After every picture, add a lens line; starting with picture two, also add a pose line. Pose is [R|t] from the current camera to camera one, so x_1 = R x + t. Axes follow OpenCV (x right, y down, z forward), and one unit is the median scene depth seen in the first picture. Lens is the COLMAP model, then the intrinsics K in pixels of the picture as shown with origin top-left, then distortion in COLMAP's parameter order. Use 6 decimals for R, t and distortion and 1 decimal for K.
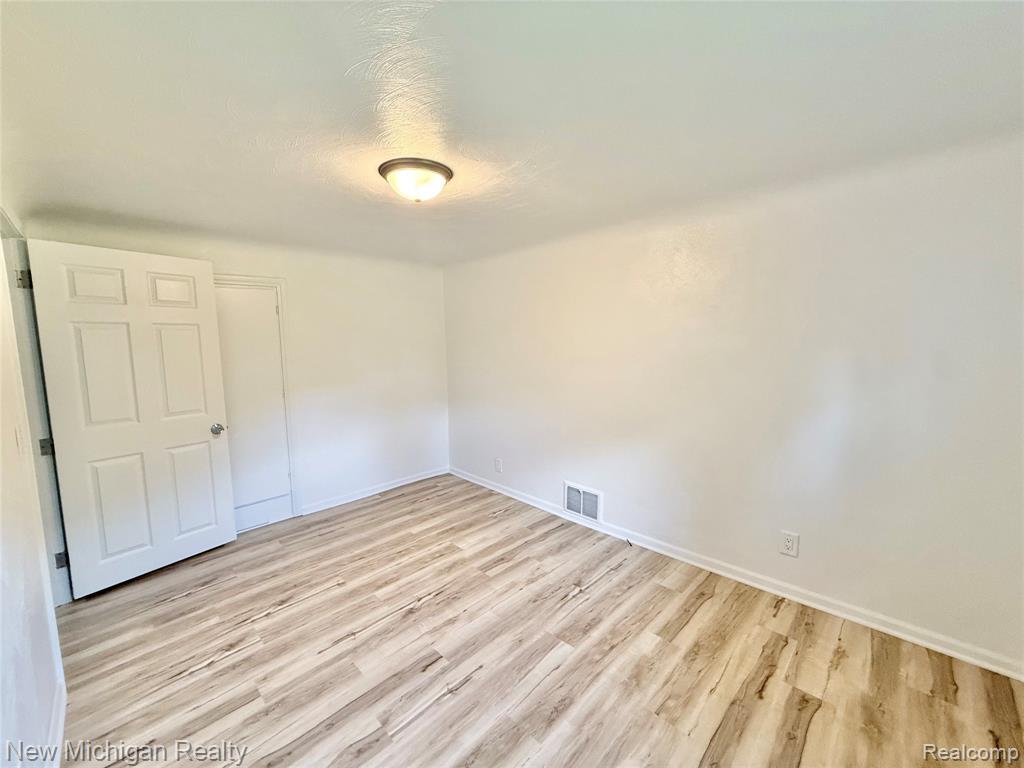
lens RADIAL K [[405.1, 0, 504.3], [0, 405.1, 382.9], [0, 0, 1]] dist [-0.003198, 0.000955]
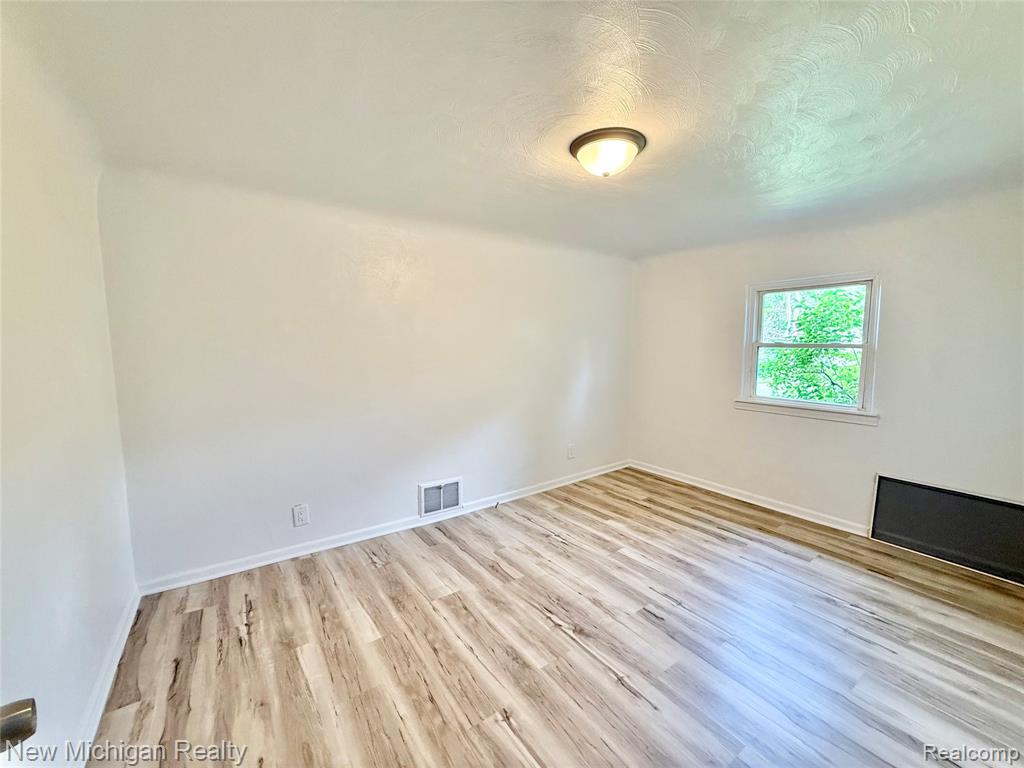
lens RADIAL K [[405.1, 0, 508.6], [0, 405.1, 379.9], [0, 0, 1]] dist [-0.003198, 0.000955]
pose [[0.172234, -0.072042, 0.982418, -0.961809], [0.101929, 0.993272, 0.054968, -0.036052], [-0.979768, 0.090669, 0.178419, 0.840404]]
